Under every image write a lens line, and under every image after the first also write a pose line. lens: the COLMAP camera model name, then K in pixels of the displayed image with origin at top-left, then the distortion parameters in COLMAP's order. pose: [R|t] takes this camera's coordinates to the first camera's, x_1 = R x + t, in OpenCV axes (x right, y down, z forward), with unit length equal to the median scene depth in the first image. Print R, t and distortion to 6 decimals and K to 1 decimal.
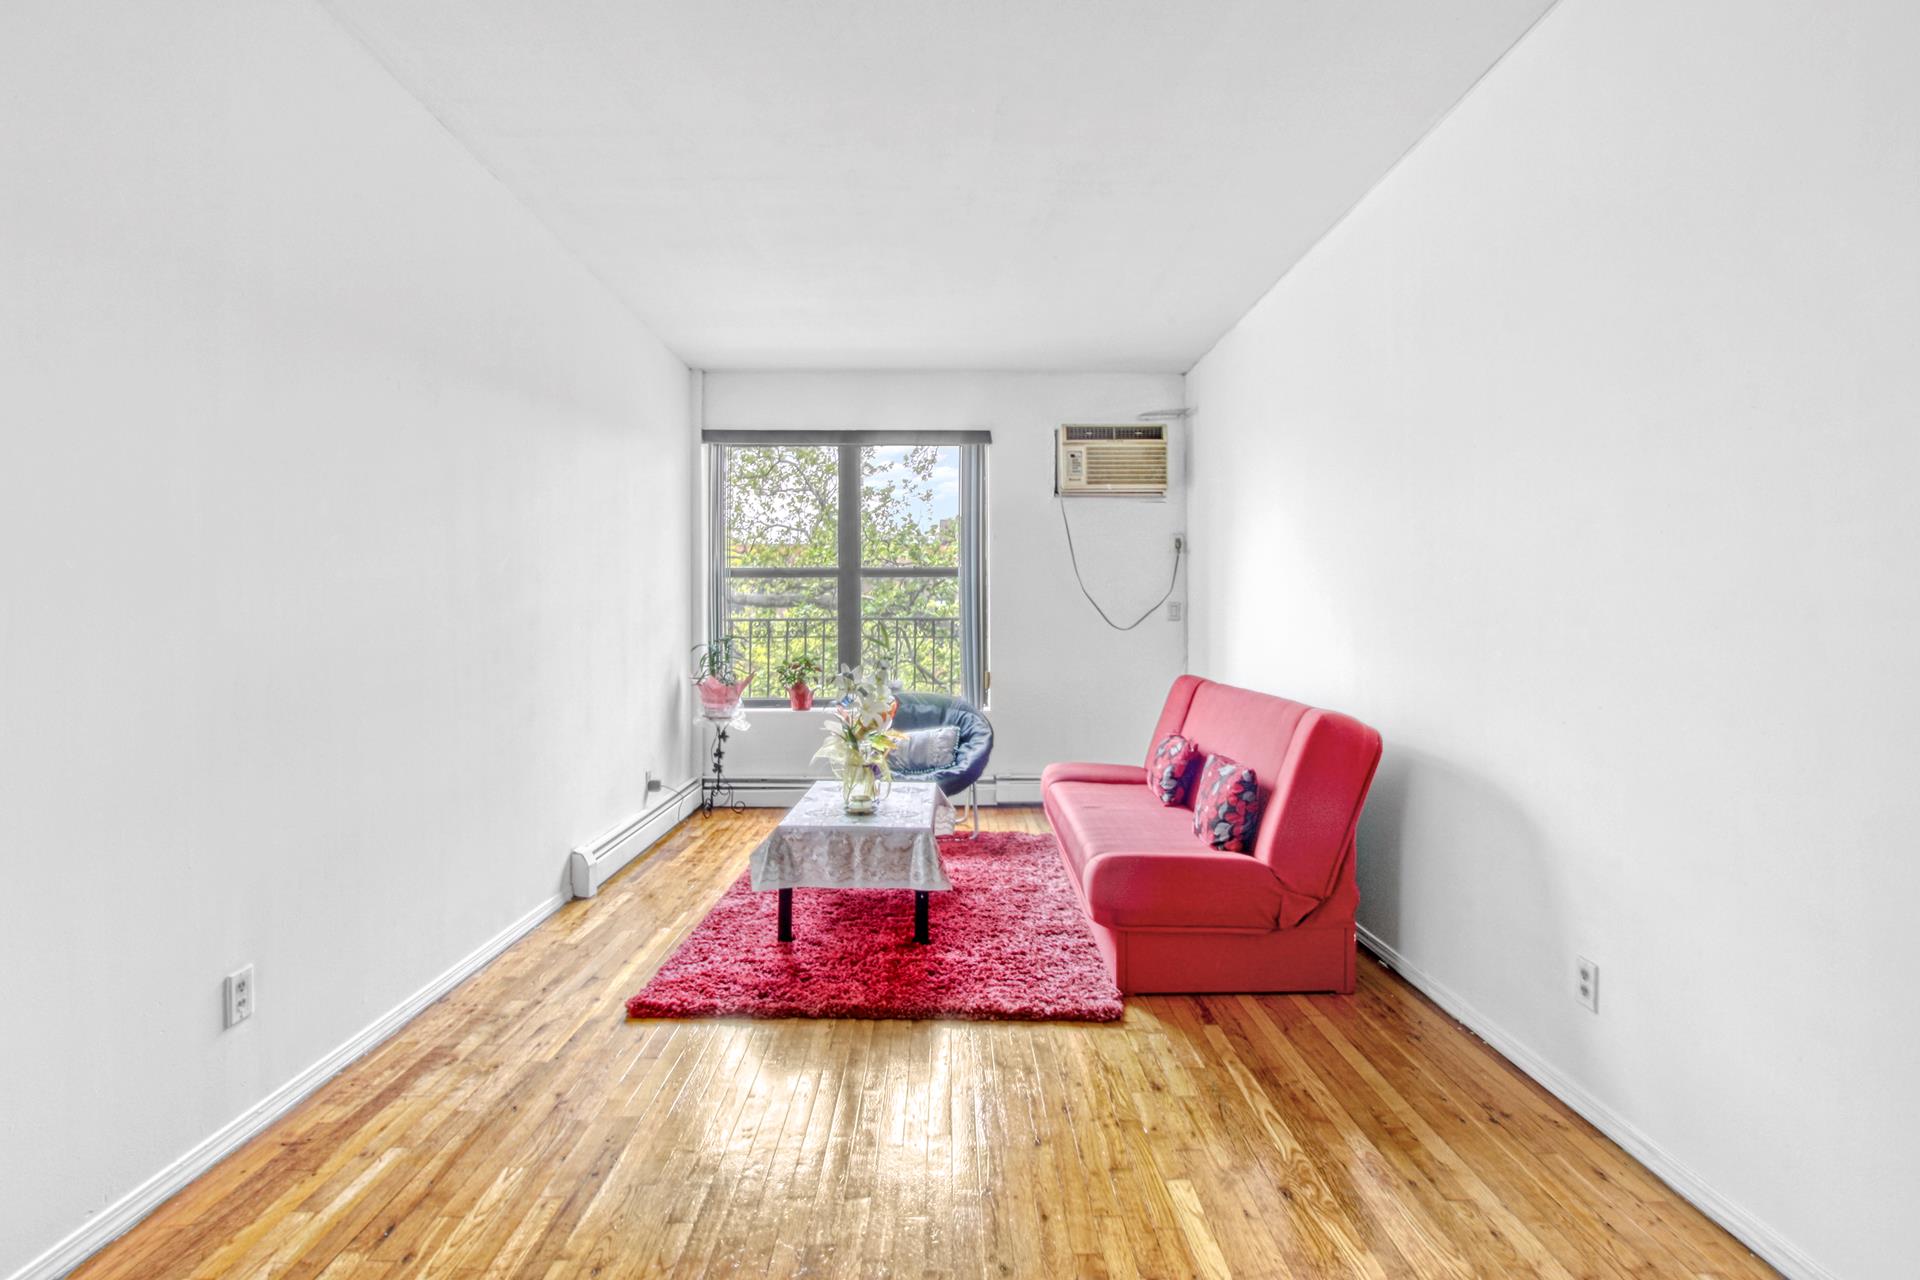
lens RADIAL K [[884.2, 0, 959.2], [0, 884.2, 623.0], [0, 0, 1]] dist [-0.021572, 0.002846]
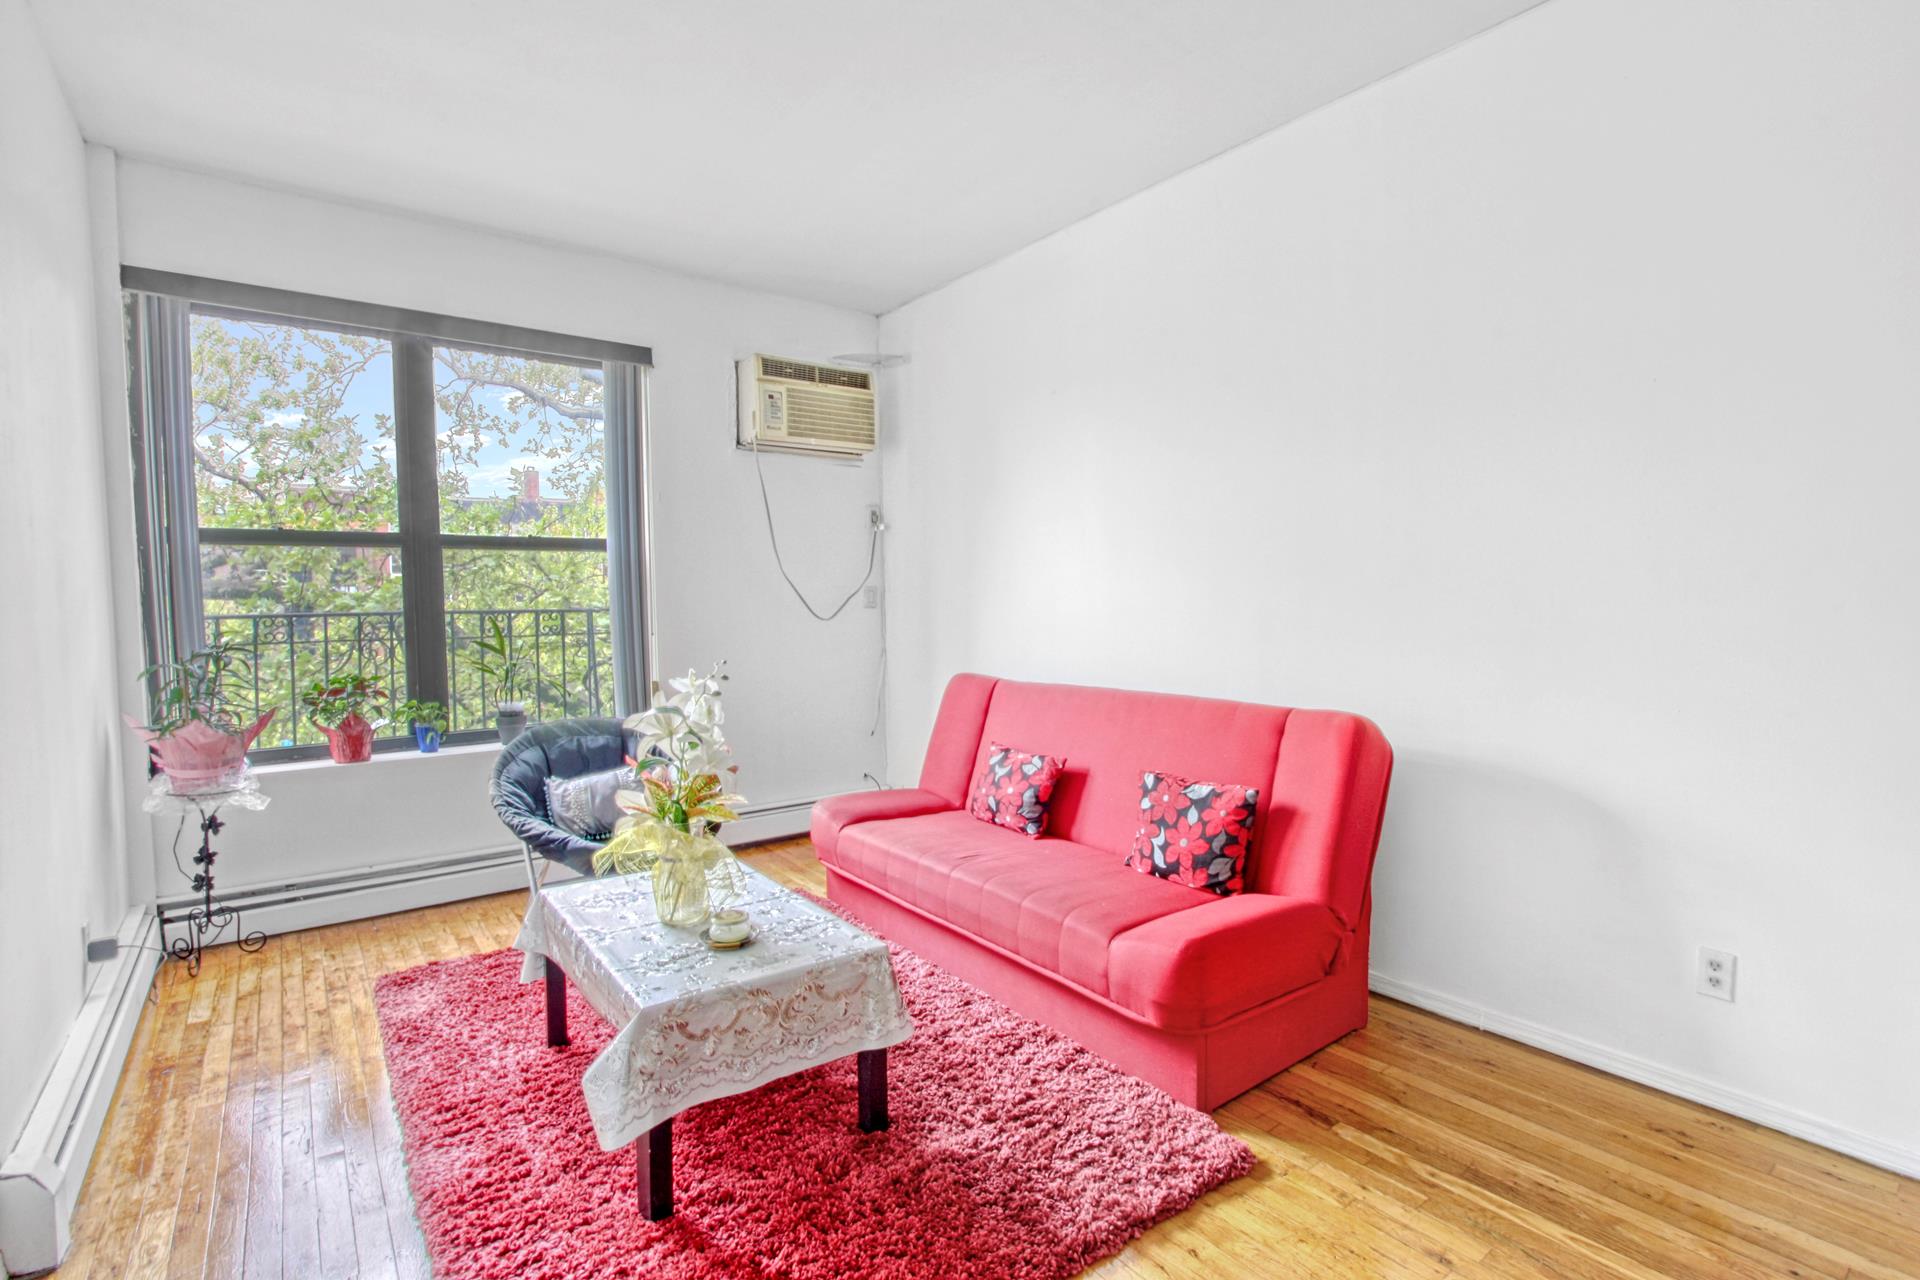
lens RADIAL K [[884.2, 0, 951.0], [0, 884.2, 649.9], [0, 0, 1]] dist [-0.021572, 0.002846]
pose [[0.810295, -0.040963, 0.584588, -0.226493], [0.013546, 0.998597, 0.051197, -0.005781], [-0.585865, -0.033566, 0.809713, 0.305816]]
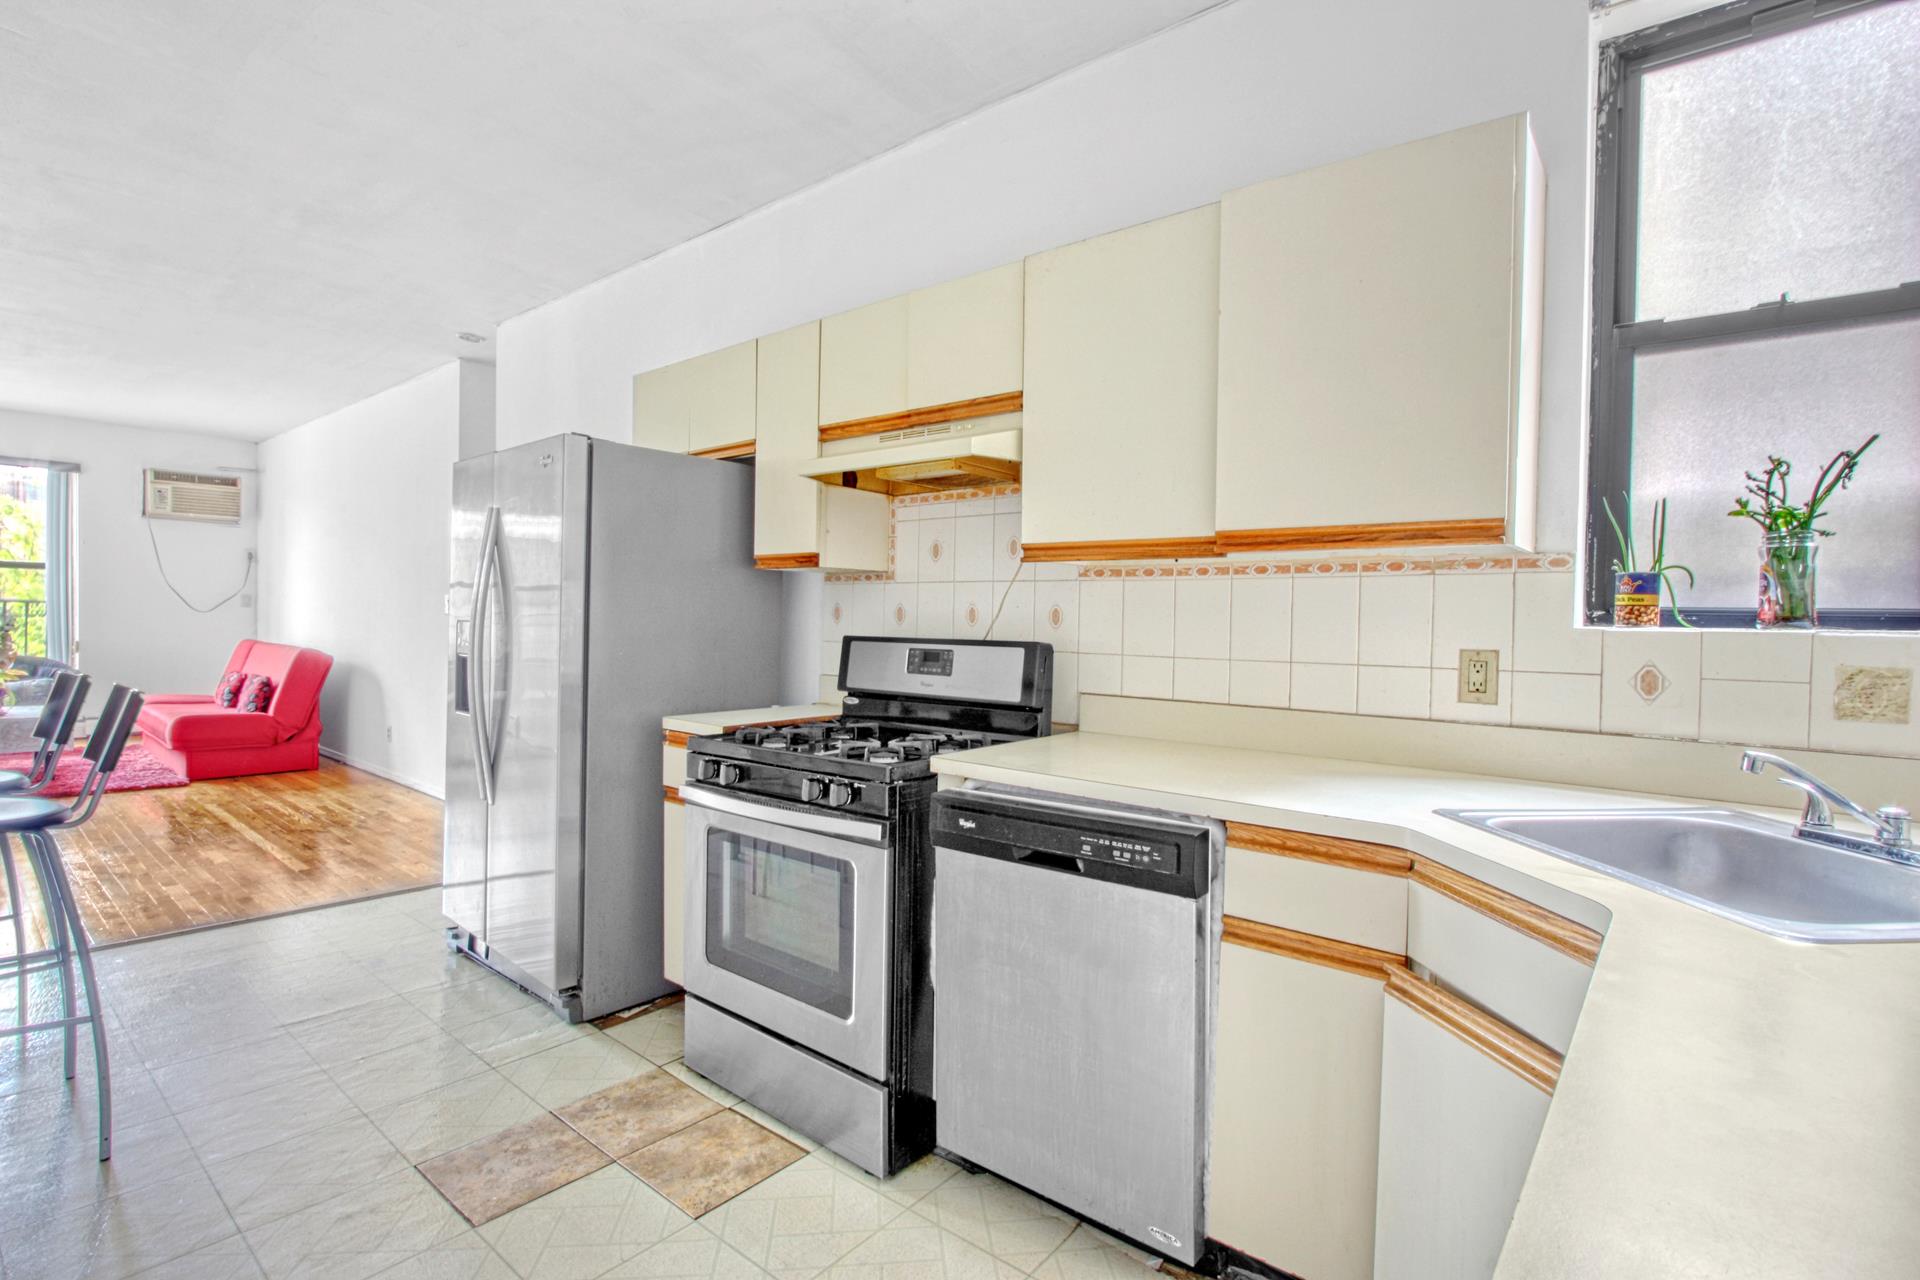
lens RADIAL K [[884.2, 0, 967.0], [0, 884.2, 634.4], [0, 0, 1]] dist [-0.021572, 0.002846]
pose [[0.635851, 0.002148, 0.771809, -0.142976], [-0.021852, 0.999645, 0.015220, -0.005510], [-0.771502, -0.026543, 0.635673, -1.036341]]
